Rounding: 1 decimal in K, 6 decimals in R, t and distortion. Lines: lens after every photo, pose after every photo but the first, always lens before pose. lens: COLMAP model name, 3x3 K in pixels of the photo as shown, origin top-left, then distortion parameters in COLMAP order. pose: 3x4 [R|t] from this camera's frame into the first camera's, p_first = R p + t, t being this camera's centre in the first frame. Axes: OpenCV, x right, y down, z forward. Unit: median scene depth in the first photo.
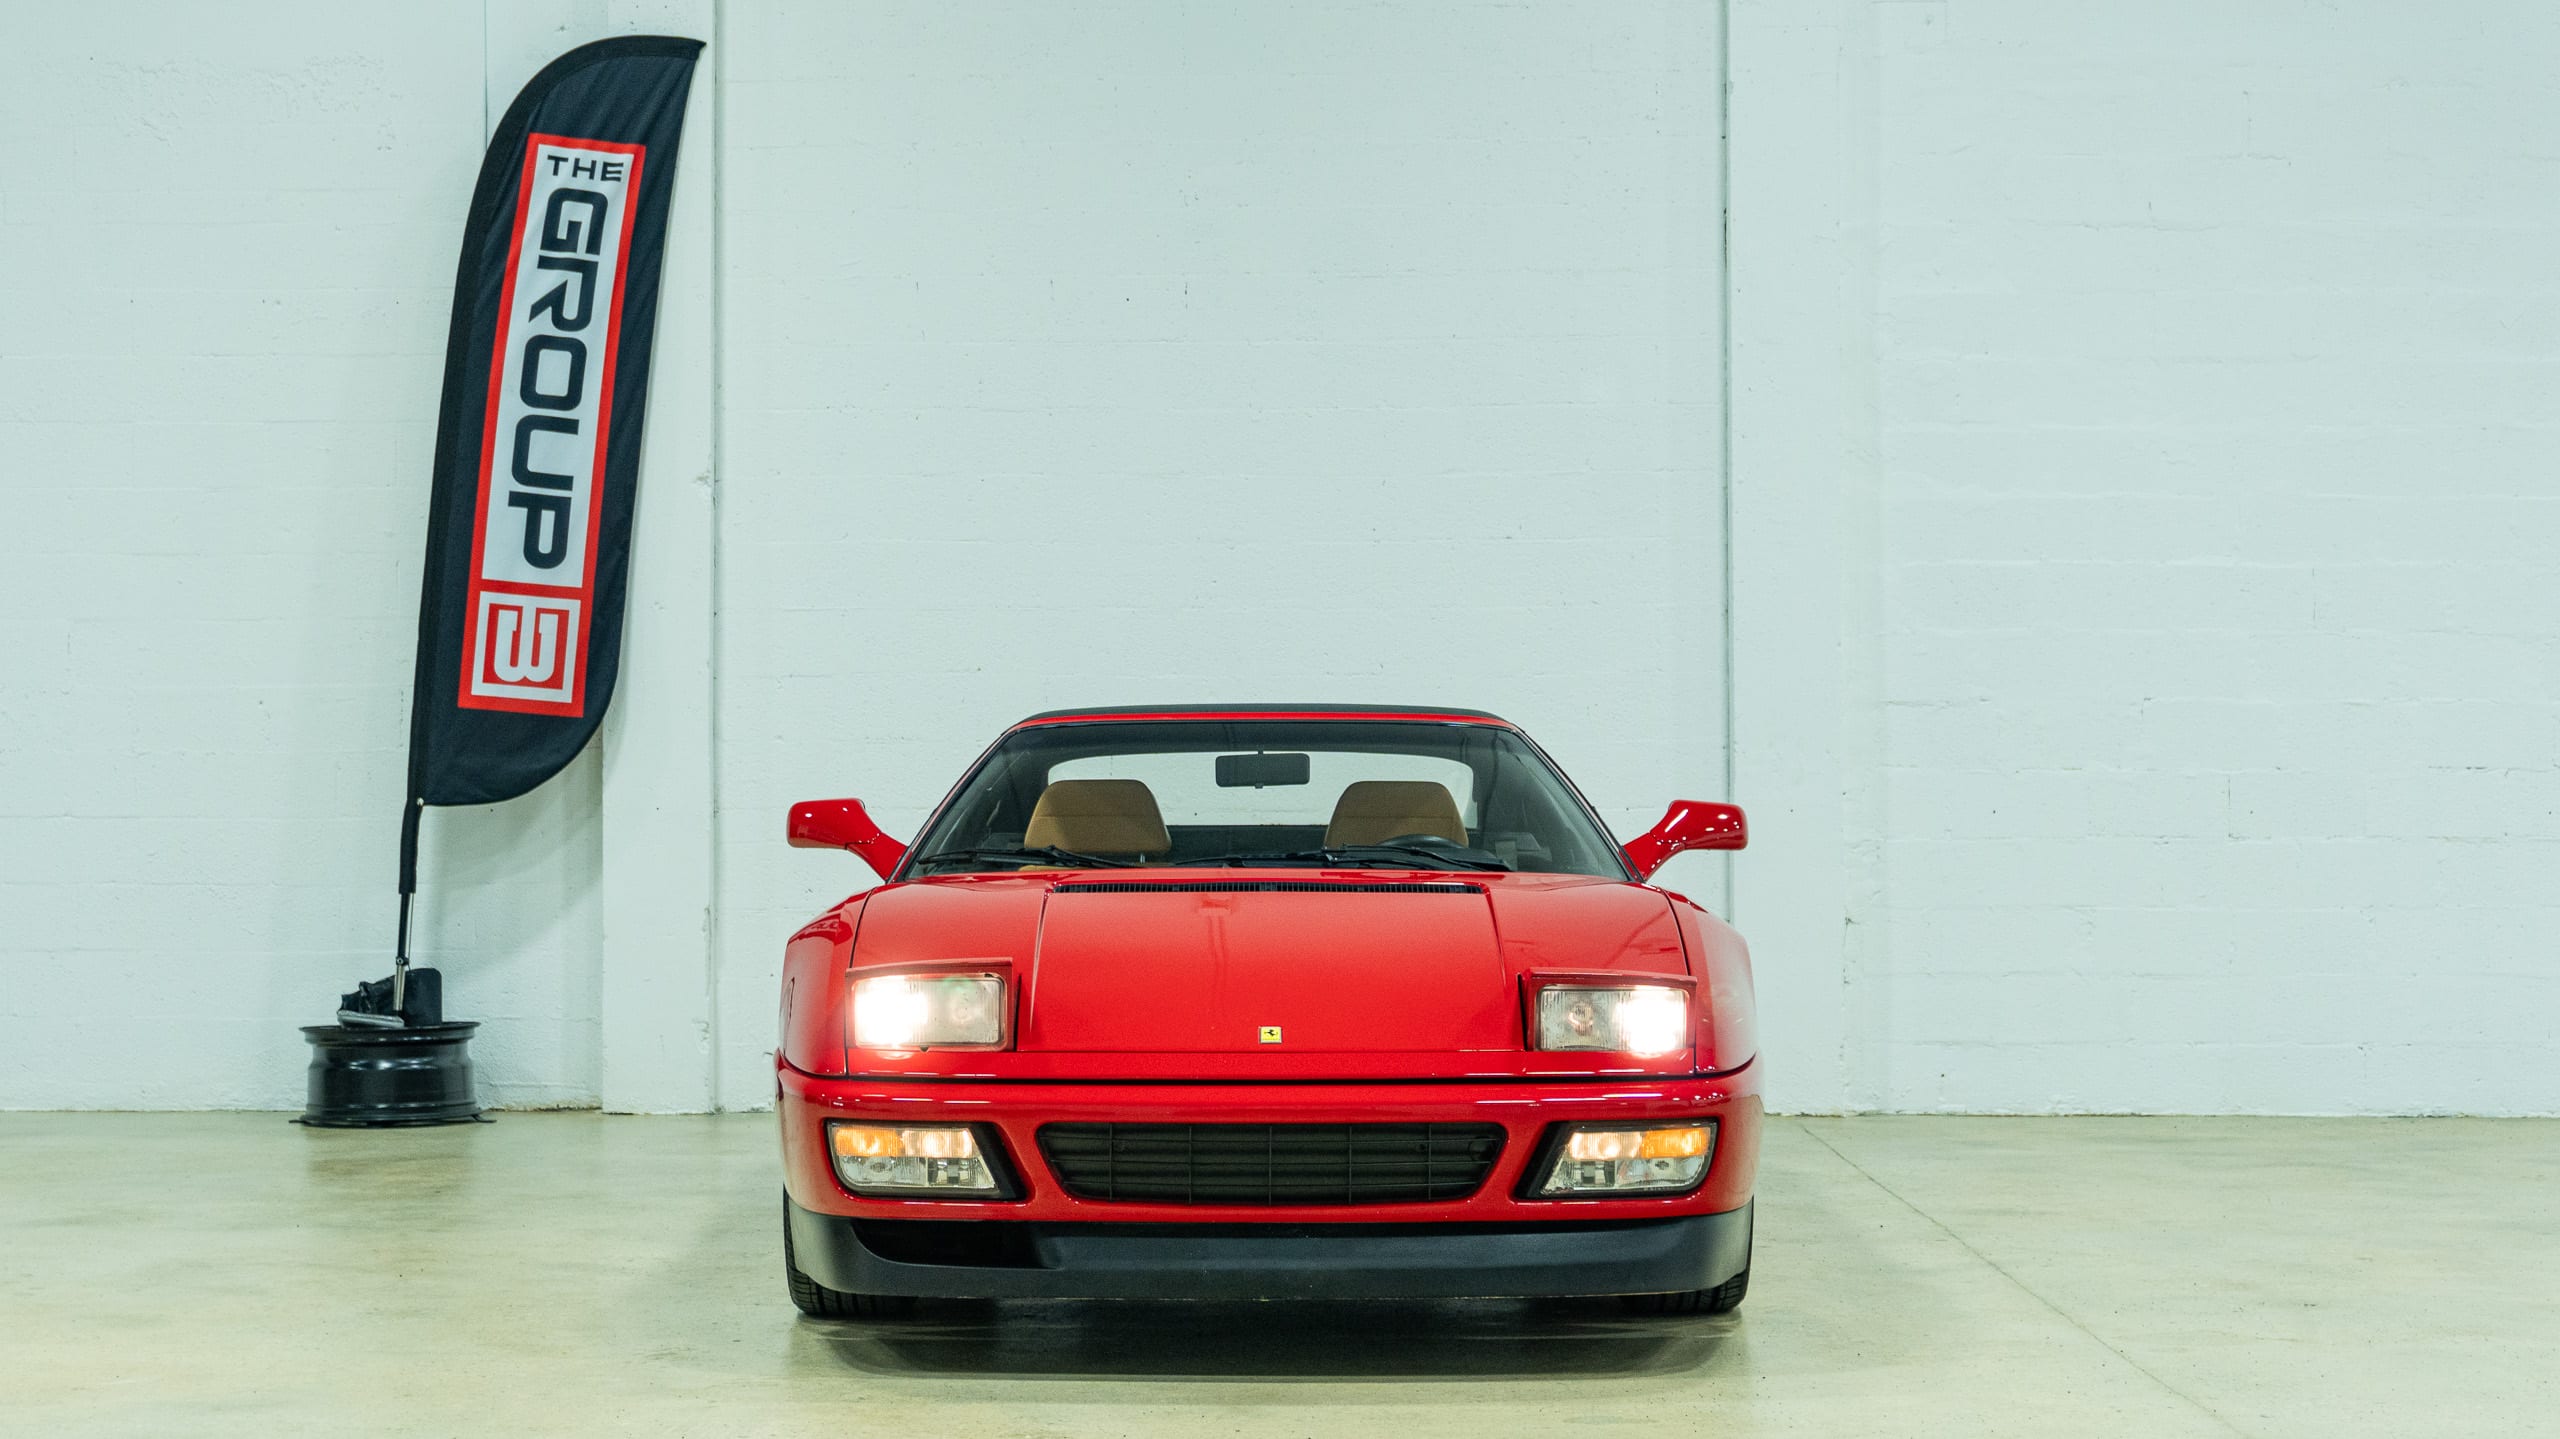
lens RADIAL K [[4445.0, 0, 1266.8], [0, 4445.0, 728.2], [0, 0, 1]] dist [0.037247, 0.000000]
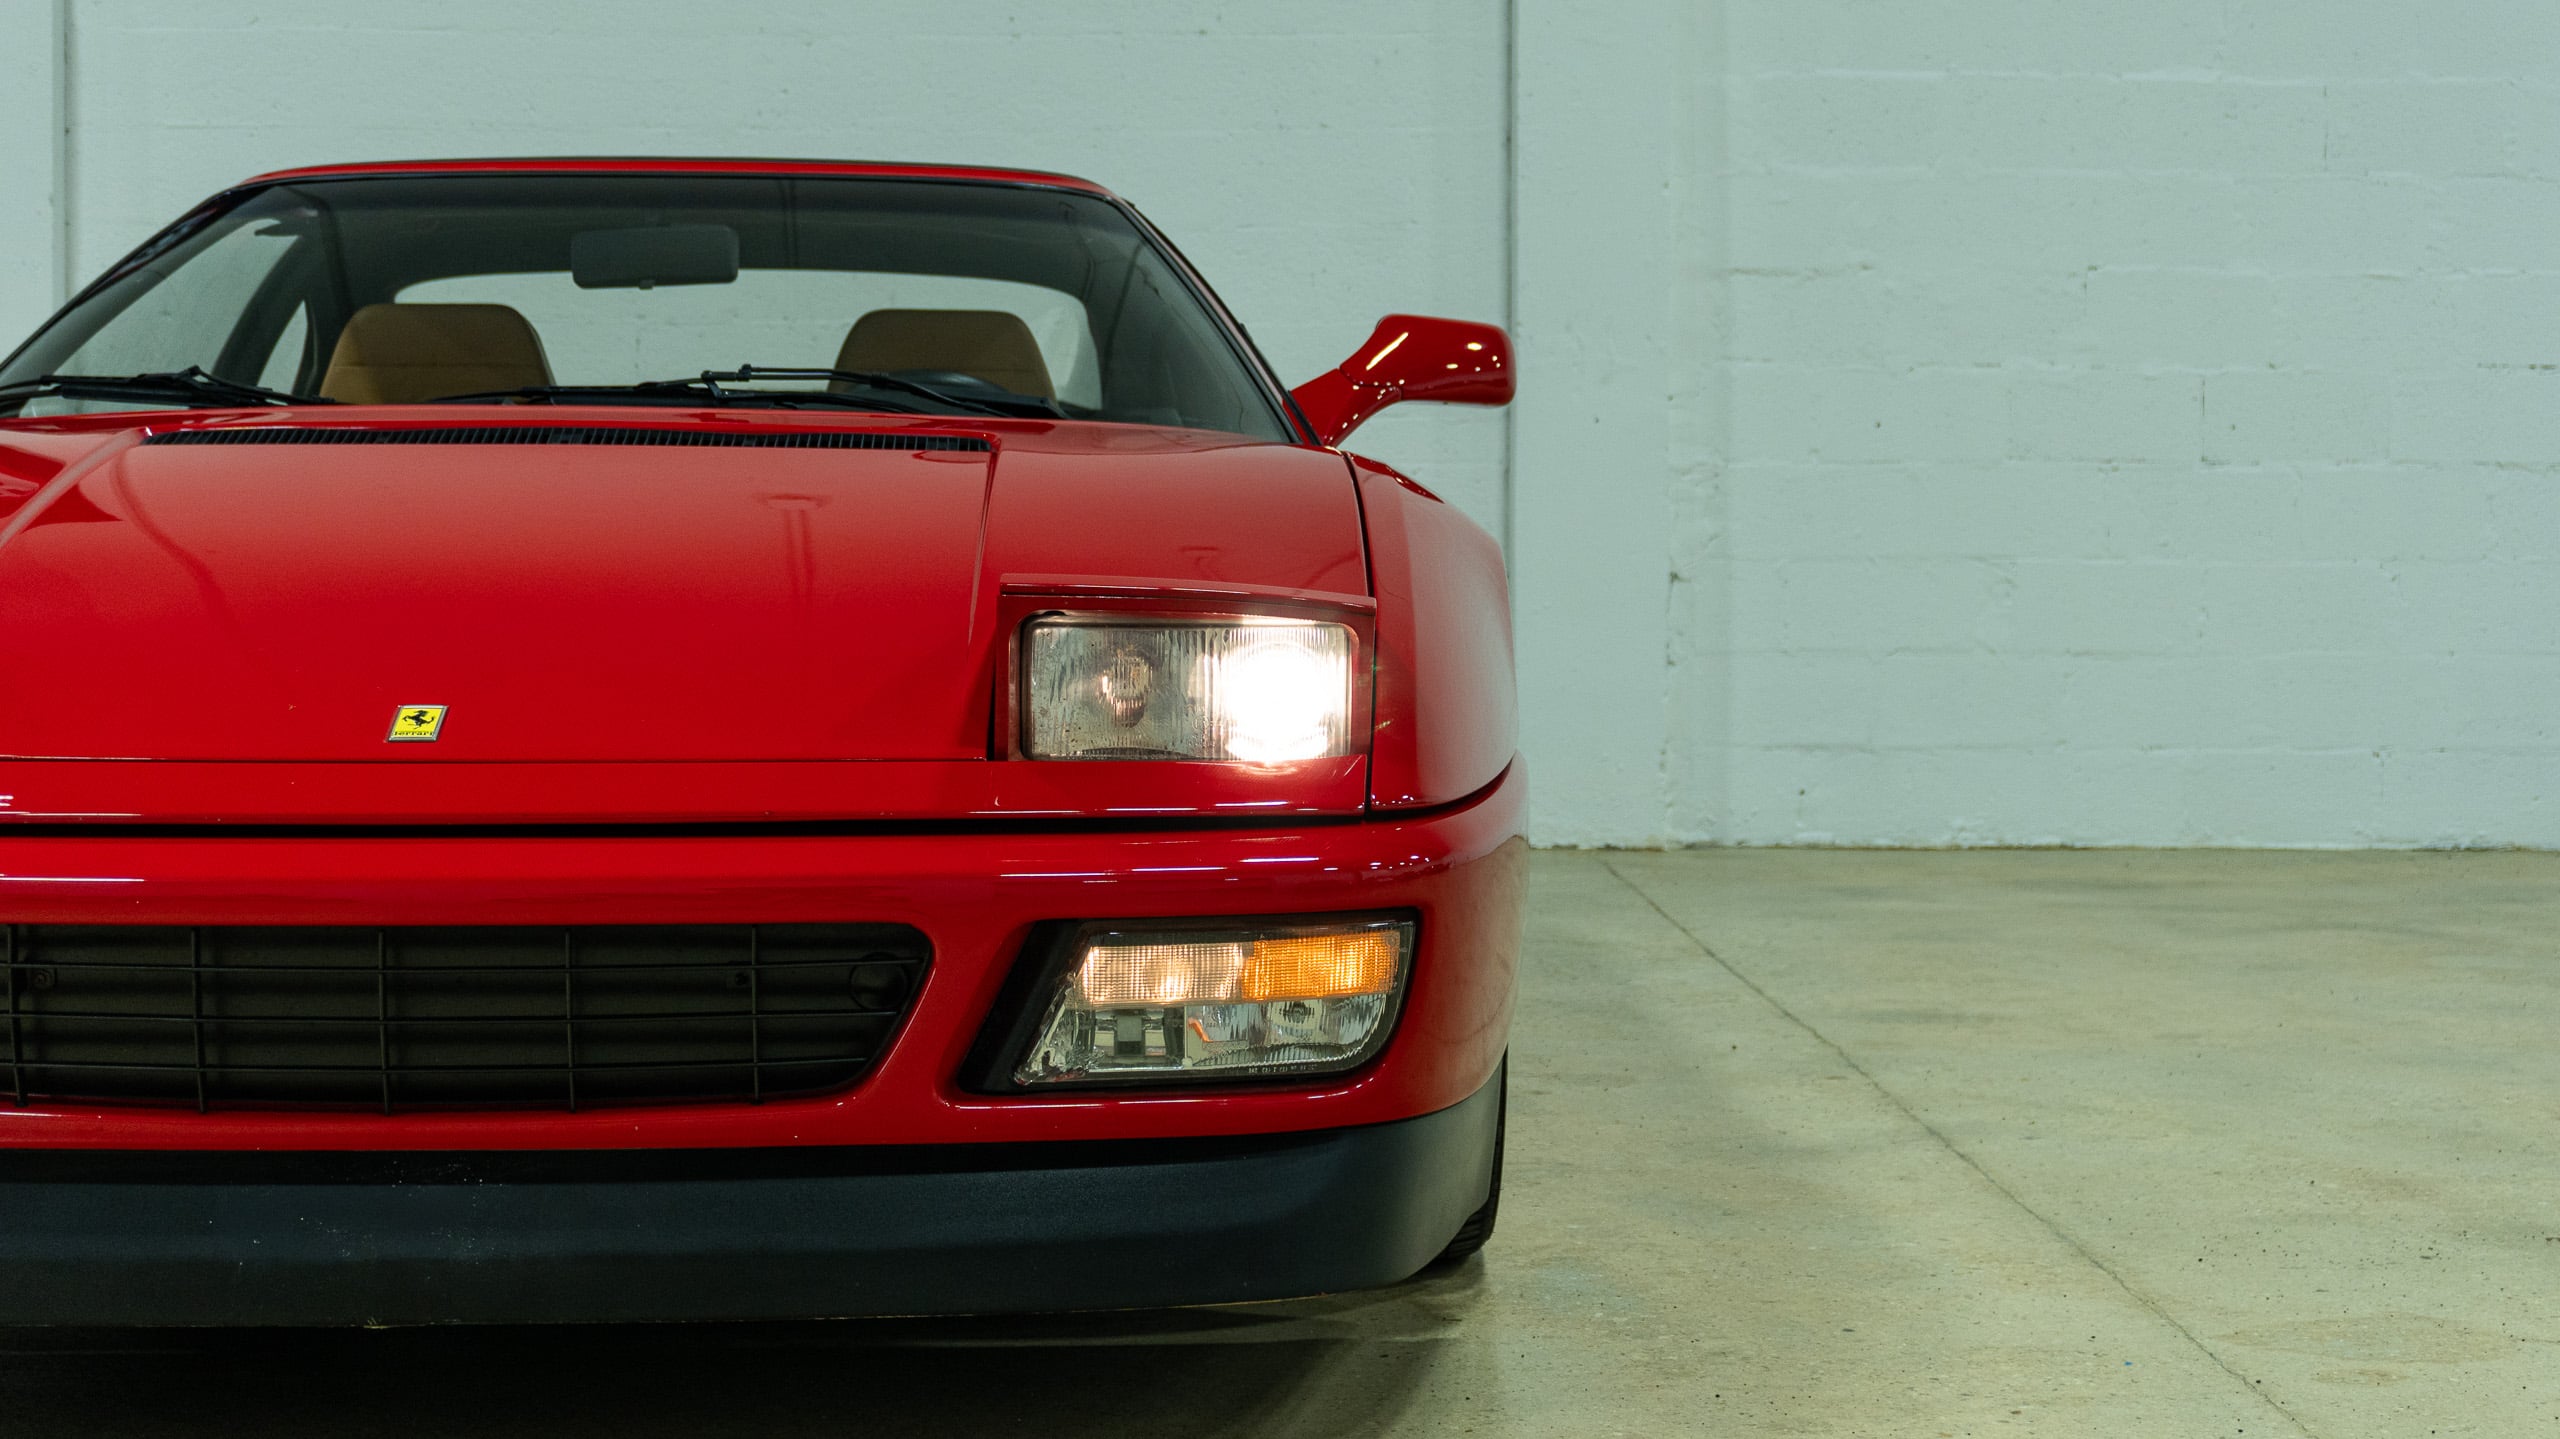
lens RADIAL K [[4445.0, 0, 1275.7], [0, 4445.0, 723.4], [0, 0, 1]] dist [0.037247, 0.000000]
pose [[0.998985, 0.002753, 0.044965, 0.047231], [-0.005683, 0.997858, 0.065165, 0.028094], [-0.044689, -0.065354, 0.996861, 0.392356]]
